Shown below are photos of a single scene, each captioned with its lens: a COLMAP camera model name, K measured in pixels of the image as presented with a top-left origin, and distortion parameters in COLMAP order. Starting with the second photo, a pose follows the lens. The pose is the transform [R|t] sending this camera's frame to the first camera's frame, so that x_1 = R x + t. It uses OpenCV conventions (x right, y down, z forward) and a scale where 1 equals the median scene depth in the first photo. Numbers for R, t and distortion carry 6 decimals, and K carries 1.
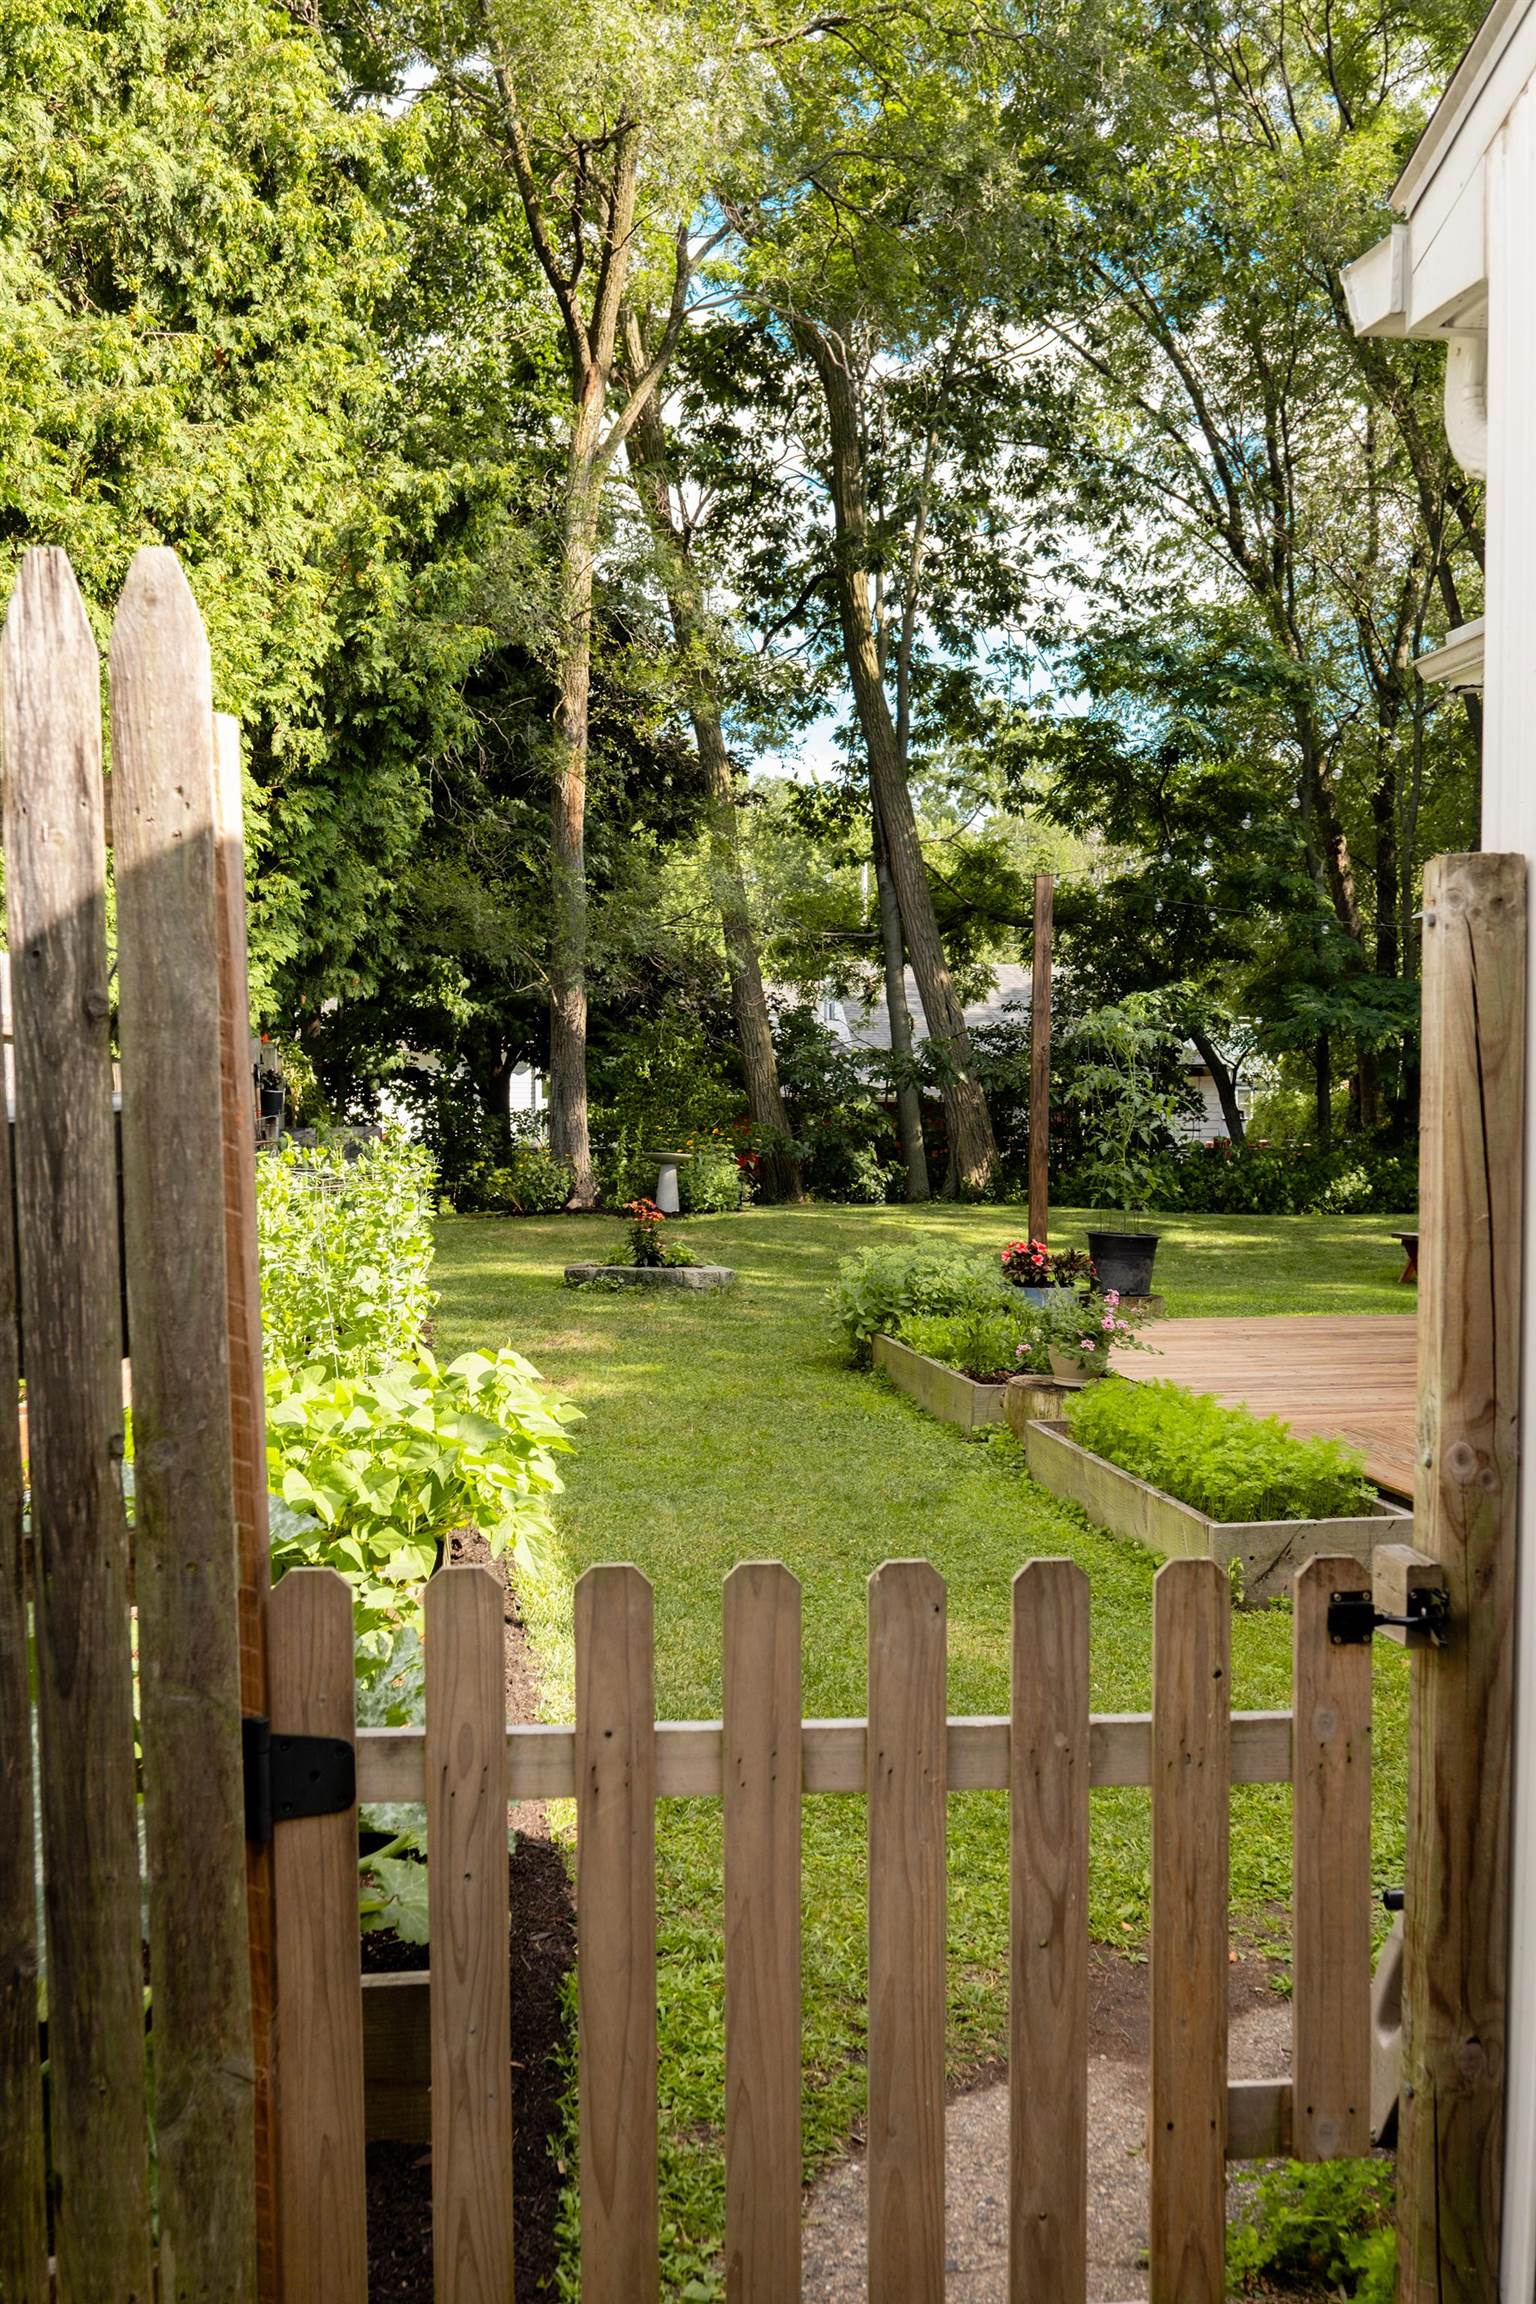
lens RADIAL K [[2006.3, 0, 770.7], [0, 2006.3, 1151.6], [0, 0, 1]] dist [-0.005696, -0.001277]
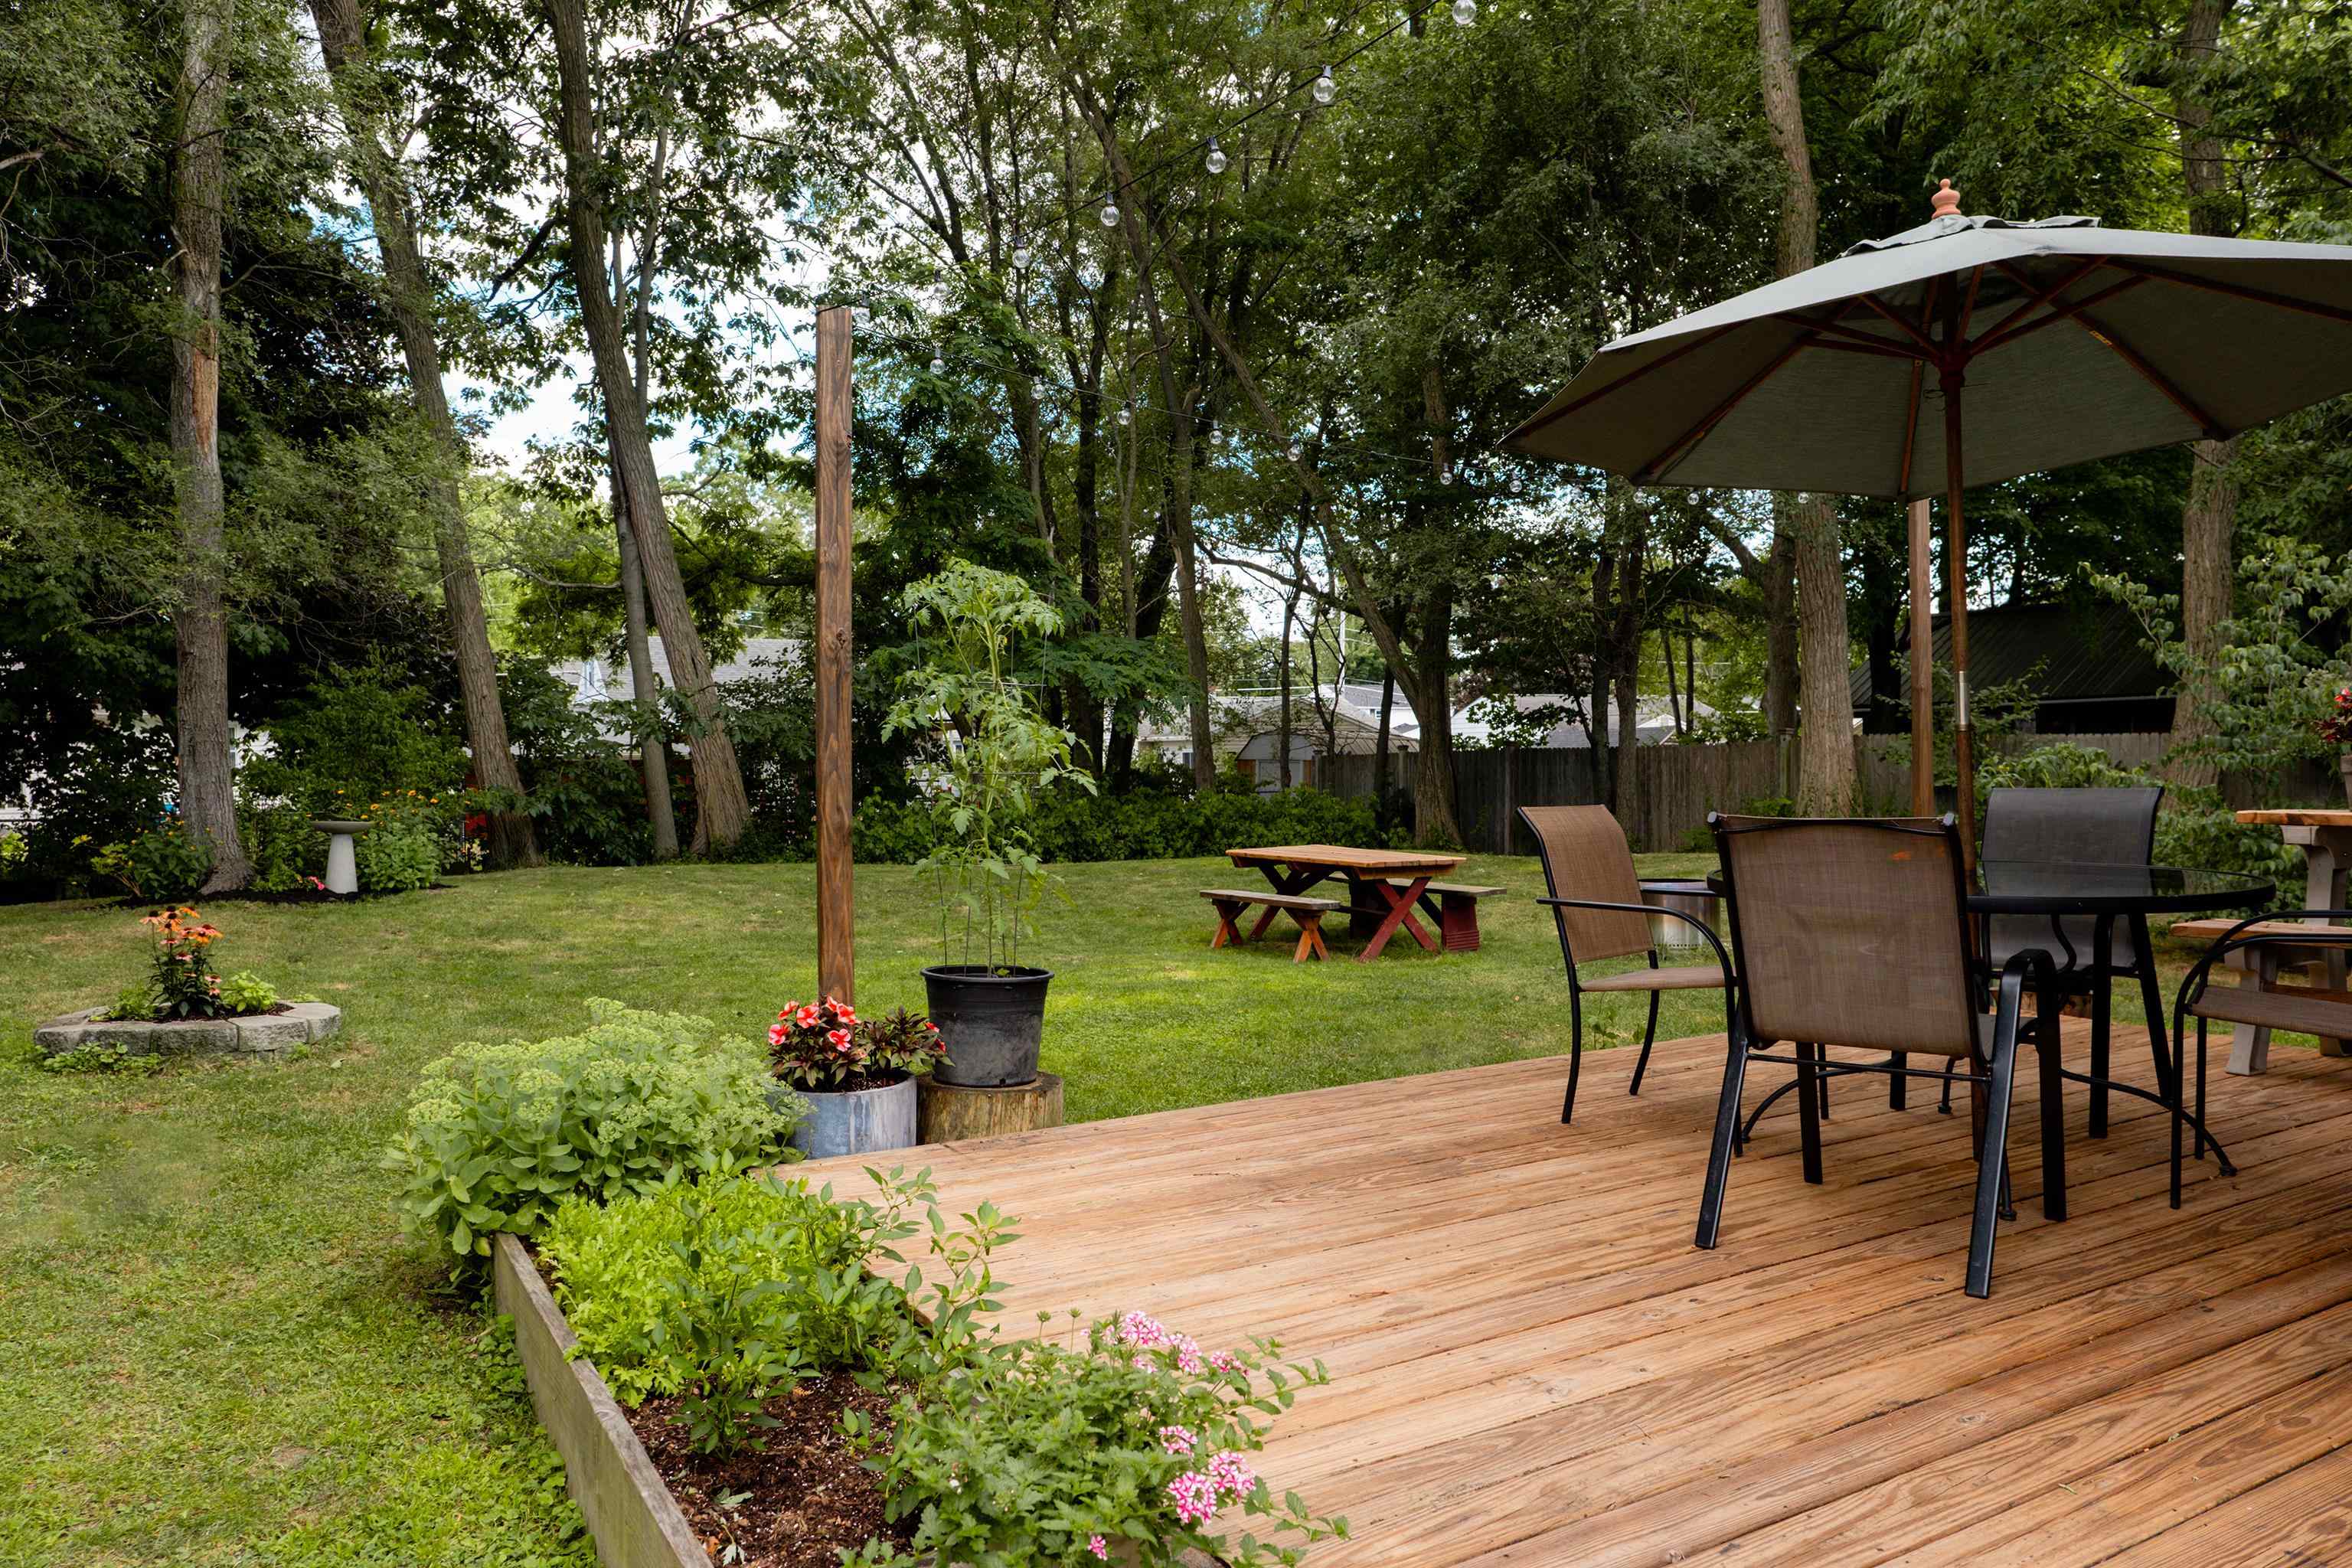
lens RADIAL K [[1604.6, 0, 1183.2], [0, 1604.6, 779.4], [0, 0, 1]] dist [-0.027713, 0.001911]
pose [[0.928935, -0.019918, 0.369706, 0.016948], [0.023854, 0.999697, -0.006077, -0.002374], [-0.369473, 0.014464, 0.929129, 0.154876]]
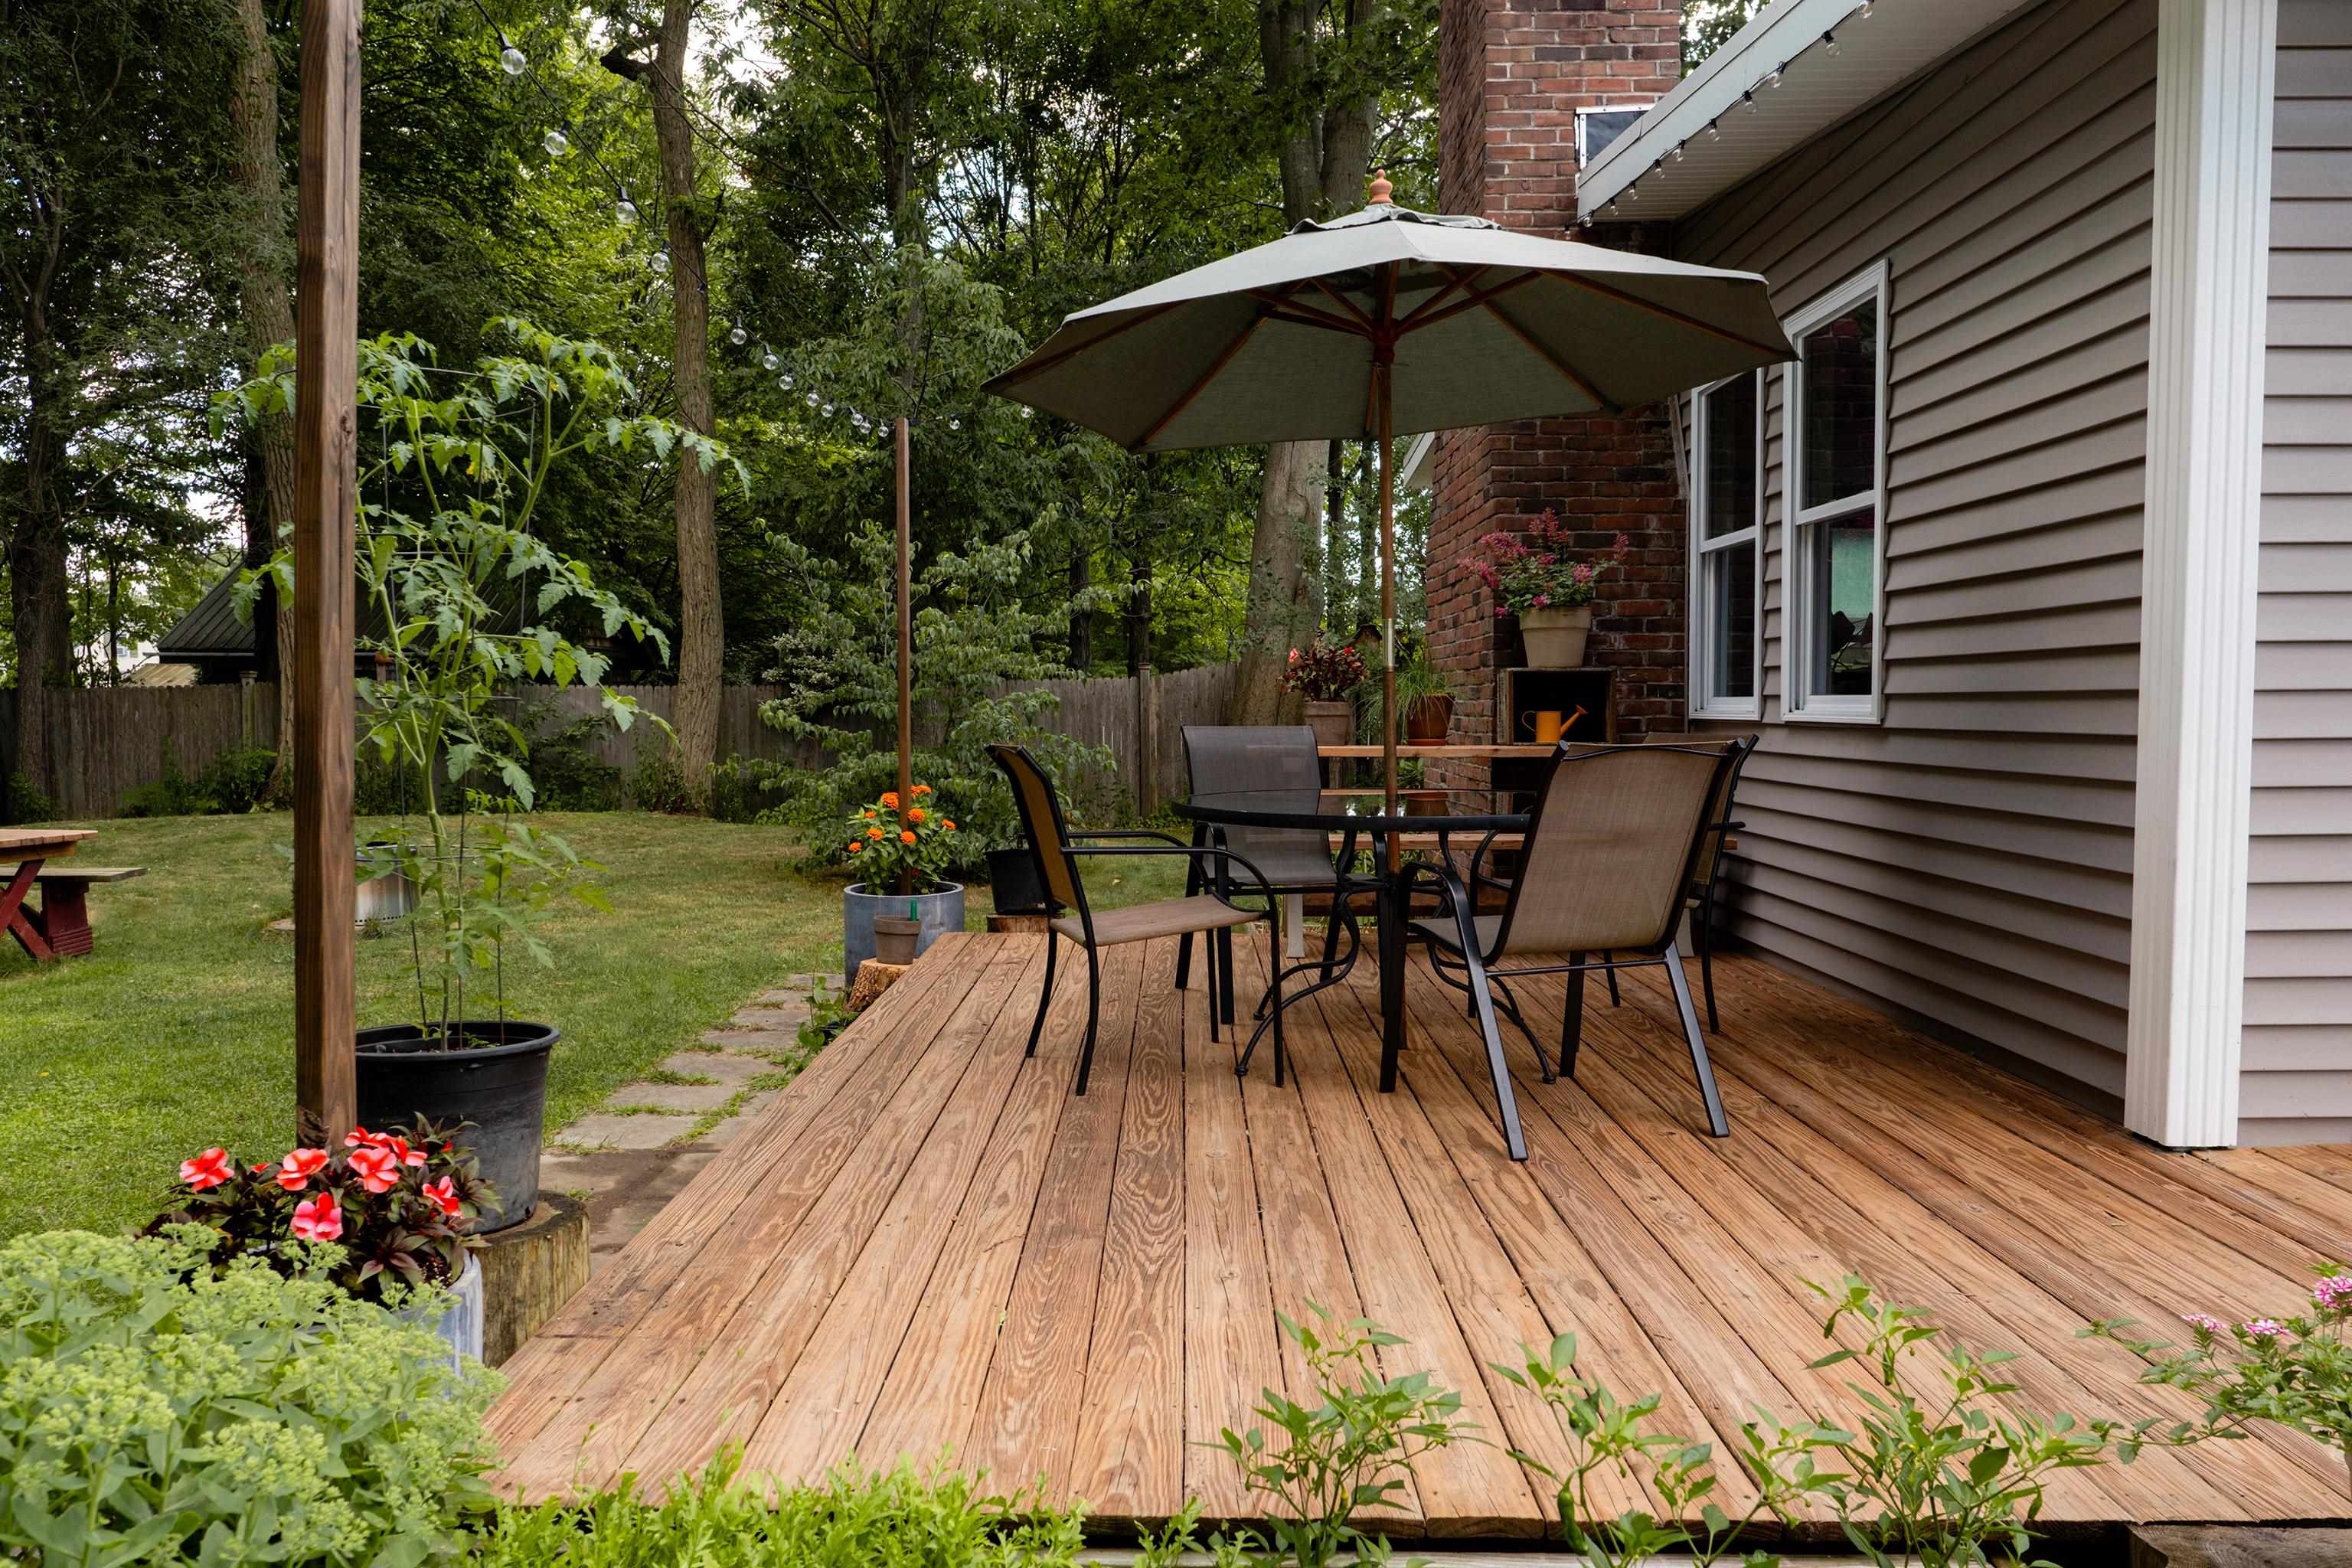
lens RADIAL K [[1604.6, 0, 1183.2], [0, 1604.6, 779.4], [0, 0, 1]] dist [-0.027713, 0.001911]
pose [[0.157026, -0.051652, 0.986243, -0.016792], [0.020841, 0.998582, 0.048980, -0.003053], [-0.987375, 0.012863, 0.157879, 0.231308]]
